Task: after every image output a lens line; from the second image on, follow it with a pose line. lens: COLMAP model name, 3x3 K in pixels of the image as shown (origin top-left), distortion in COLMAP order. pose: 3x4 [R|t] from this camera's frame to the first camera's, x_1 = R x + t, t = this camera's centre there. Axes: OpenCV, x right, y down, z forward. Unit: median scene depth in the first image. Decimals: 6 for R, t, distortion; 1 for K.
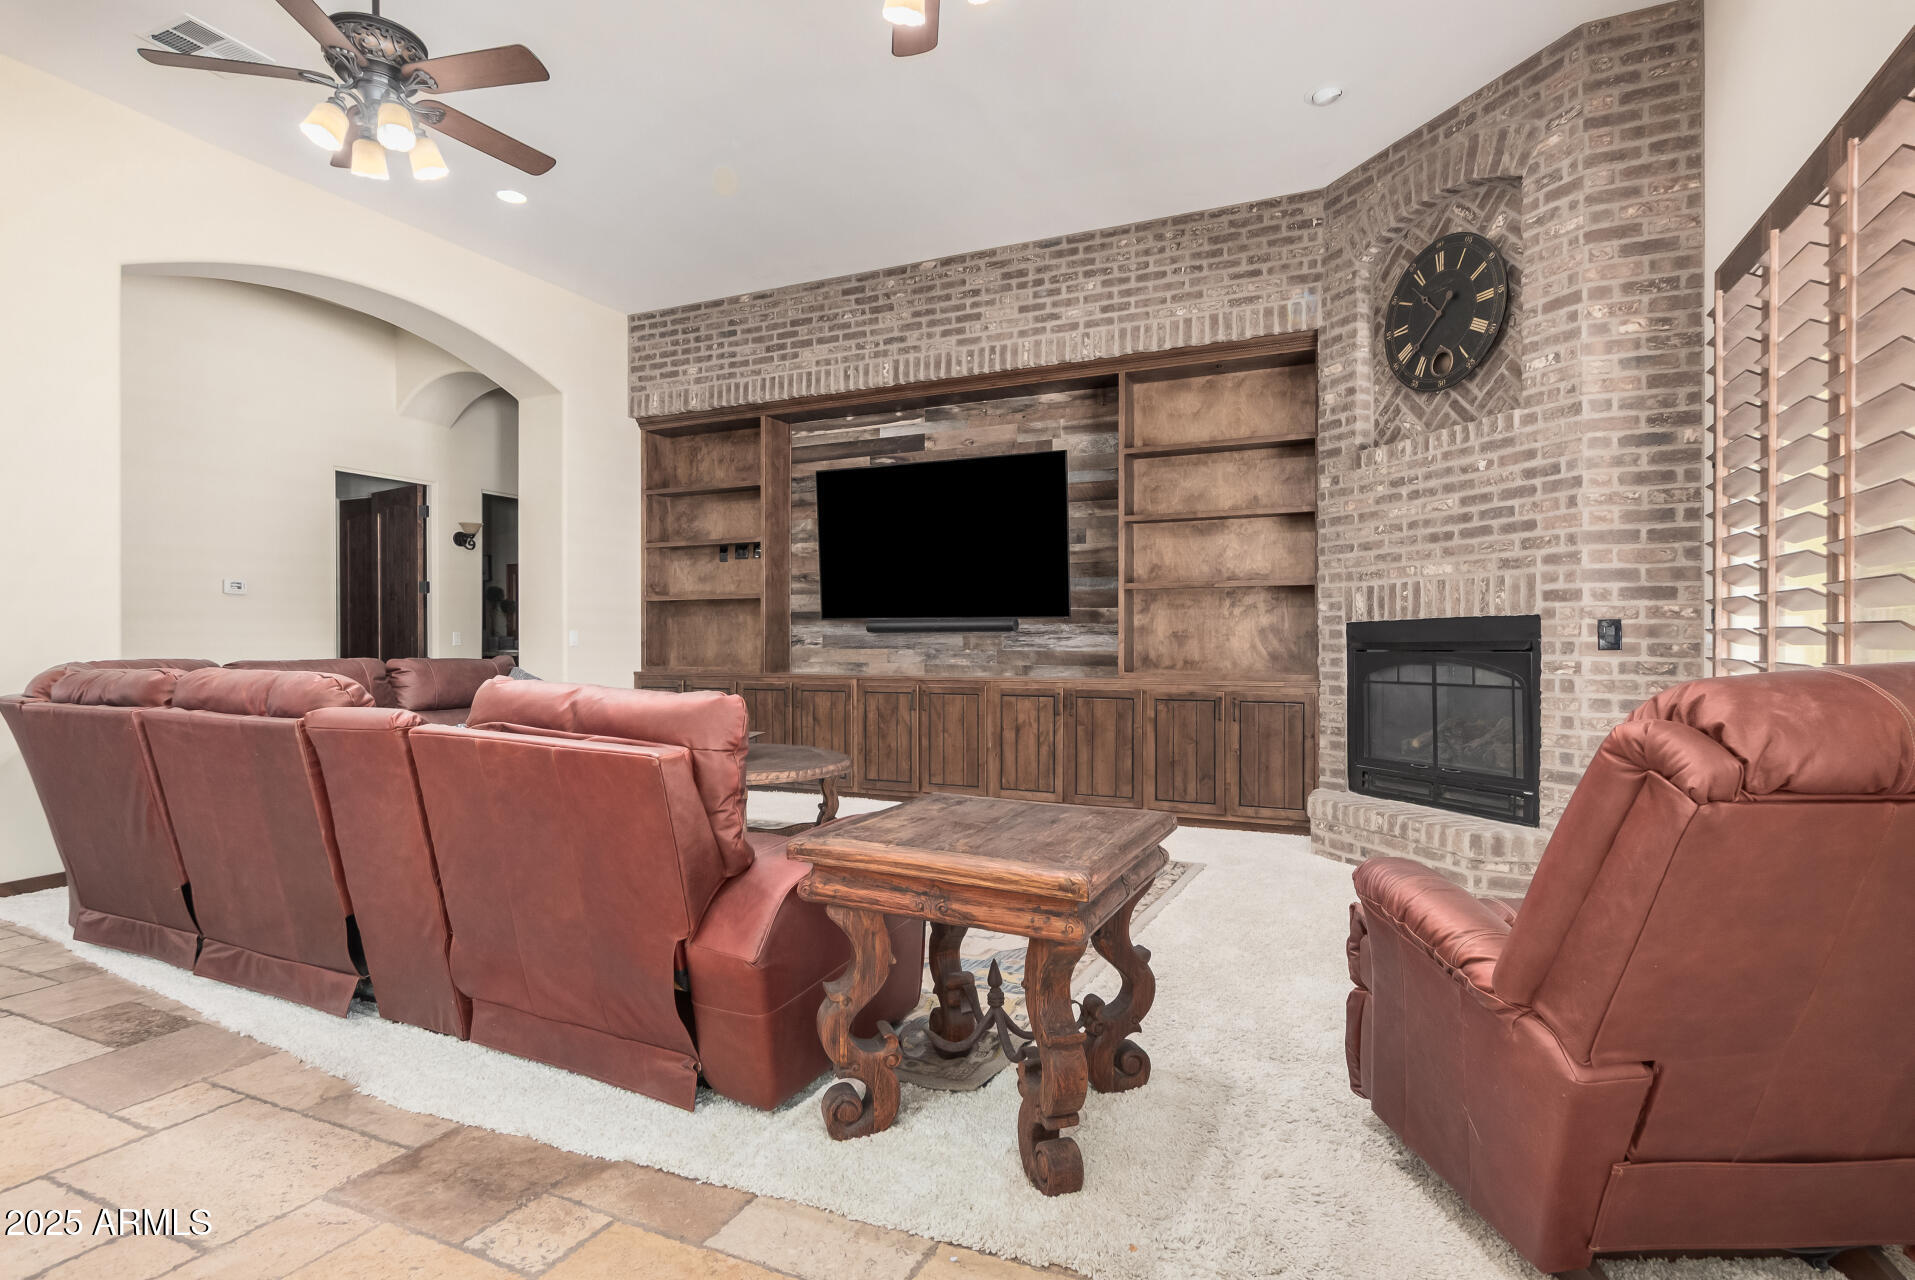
lens RADIAL K [[982.3, 0, 956.7], [0, 982.3, 643.8], [0, 0, 1]] dist [0.004065, 0.000484]
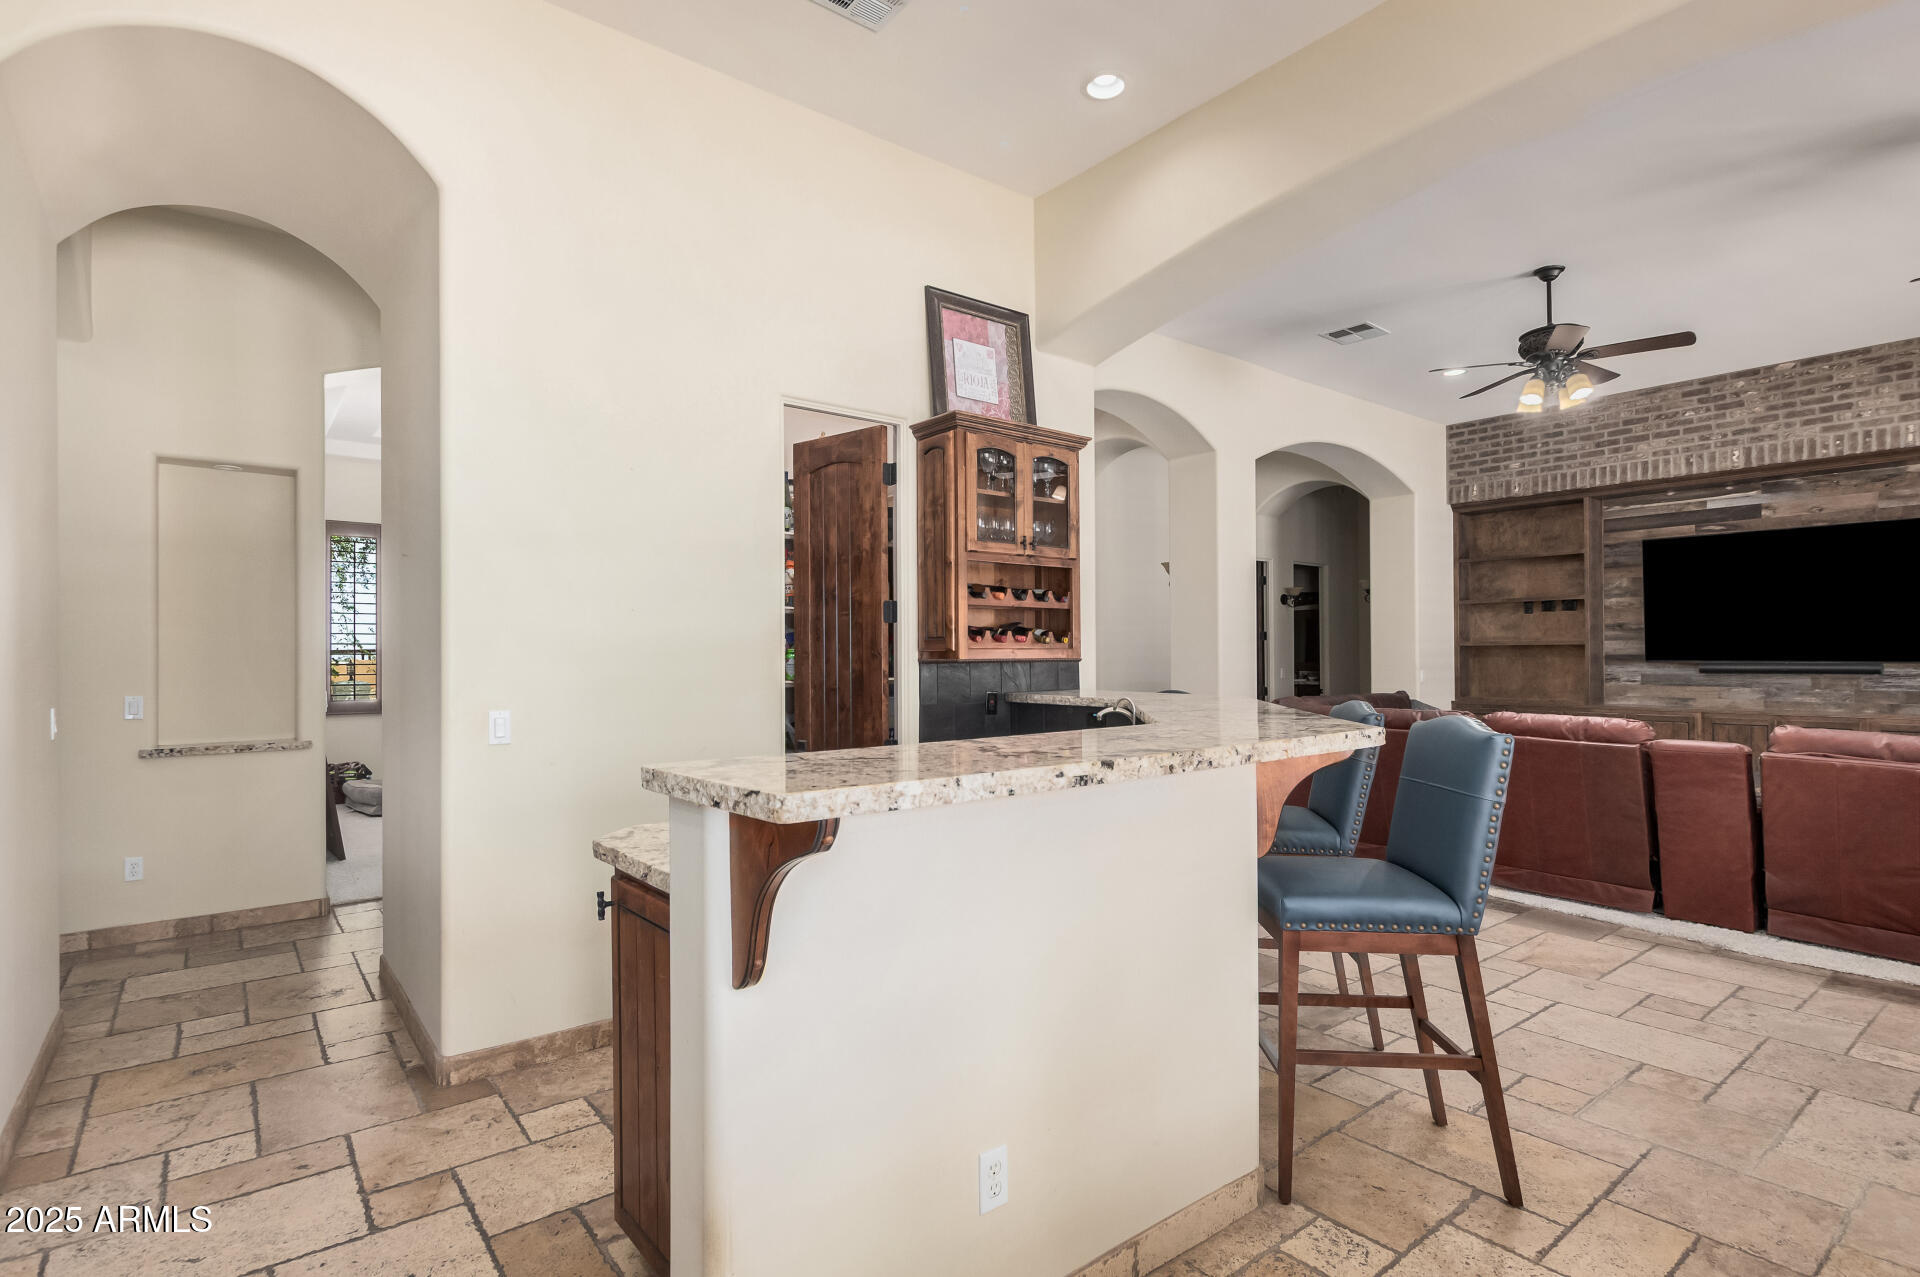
lens RADIAL K [[942.4, 0, 955.8], [0, 942.4, 648.3], [0, 0, 1]] dist [-0.001441, -0.001234]
pose [[0.894124, -0.006598, -0.447771, -0.386532], [0.002882, 0.999956, -0.008980, -0.034056], [0.447810, 0.006739, 0.894103, -0.426988]]
